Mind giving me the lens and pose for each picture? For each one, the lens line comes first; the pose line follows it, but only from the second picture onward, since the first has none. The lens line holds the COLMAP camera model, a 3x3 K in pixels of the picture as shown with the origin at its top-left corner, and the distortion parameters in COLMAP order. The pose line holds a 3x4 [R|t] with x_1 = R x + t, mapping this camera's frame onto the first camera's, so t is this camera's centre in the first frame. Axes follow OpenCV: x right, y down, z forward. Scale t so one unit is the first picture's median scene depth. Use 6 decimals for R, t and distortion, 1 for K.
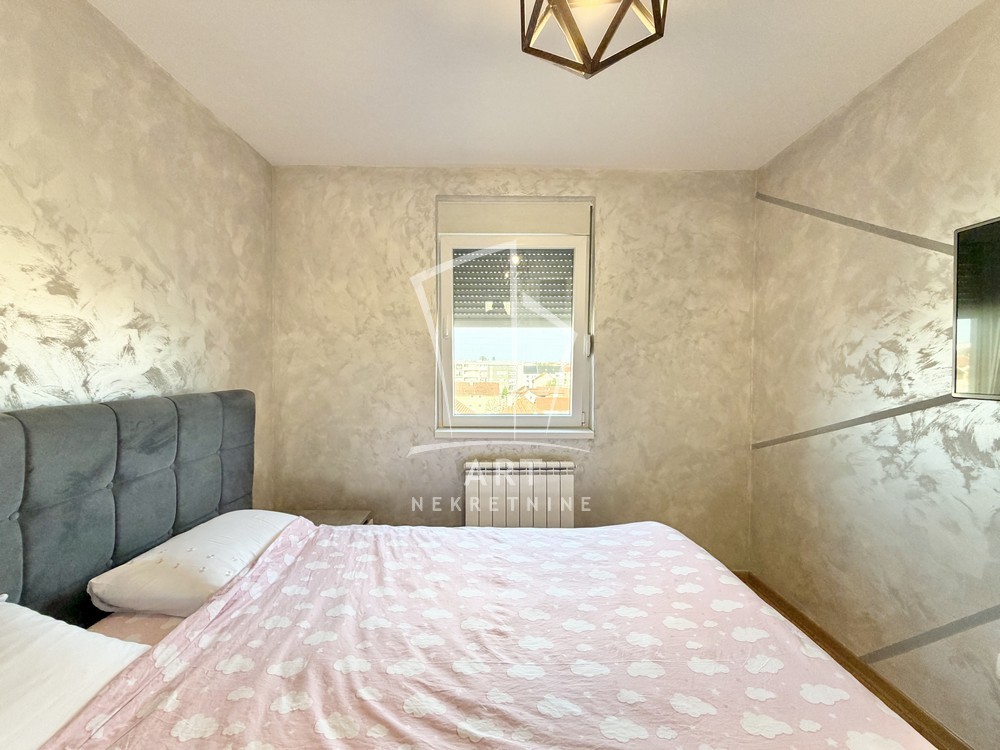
lens RADIAL K [[400.3, 0, 498.0], [0, 400.3, 376.8], [0, 0, 1]] dist [-0.001666, 0.000298]
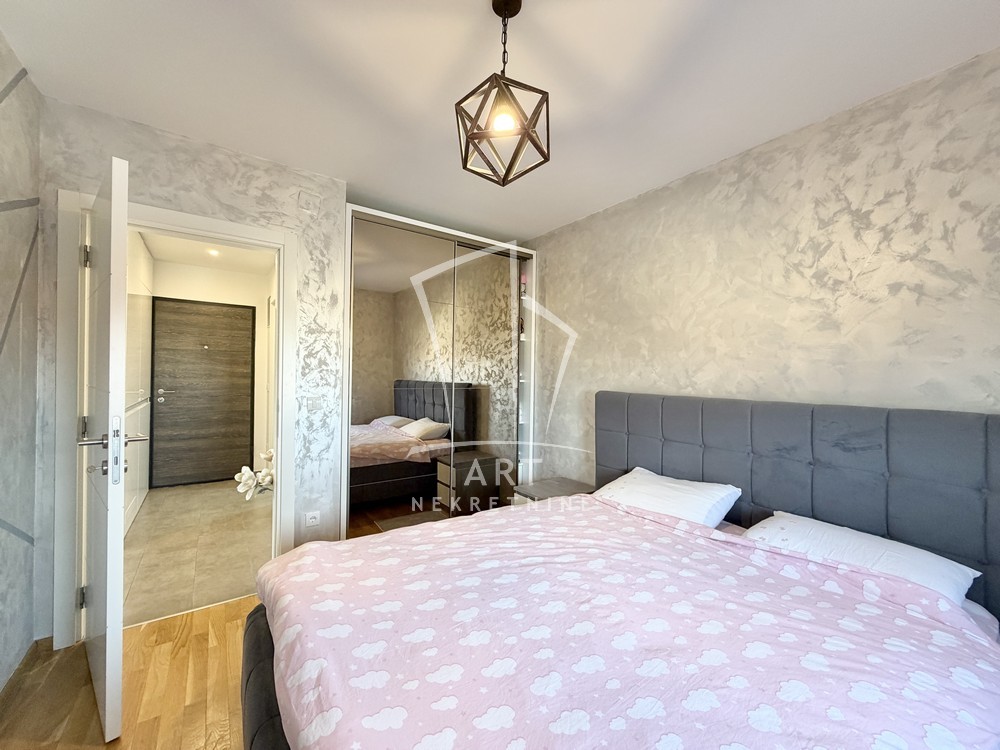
lens RADIAL K [[400.3, 0, 498.0], [0, 400.3, 376.7], [0, 0, 1]] dist [-0.001666, 0.000298]
pose [[-0.820221, -0.012919, -0.571901, 0.556652], [-0.034707, 0.999027, 0.027209, -0.022764], [0.570993, 0.042166, -0.819871, 1.127062]]
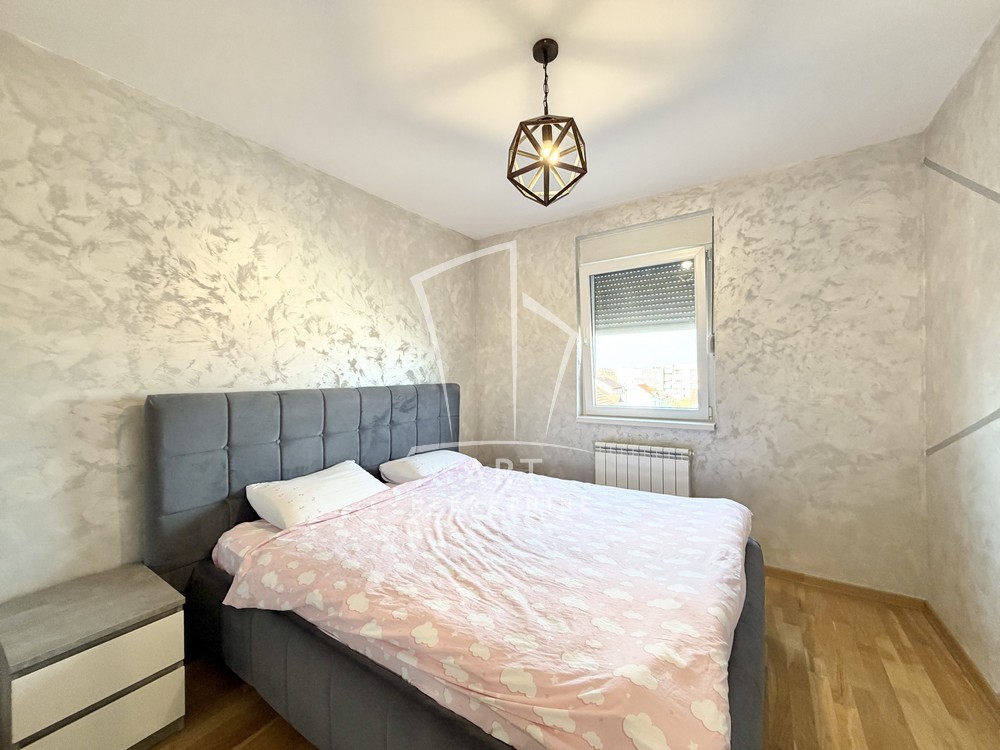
lens RADIAL K [[400.3, 0, 495.0], [0, 400.3, 376.2], [0, 0, 1]] dist [-0.001666, 0.000298]
pose [[0.825039, -0.010228, -0.564983, 0.526953], [0.000946, 0.999860, -0.016719, 0.036112], [0.565075, 0.013259, 0.824933, -0.331319]]
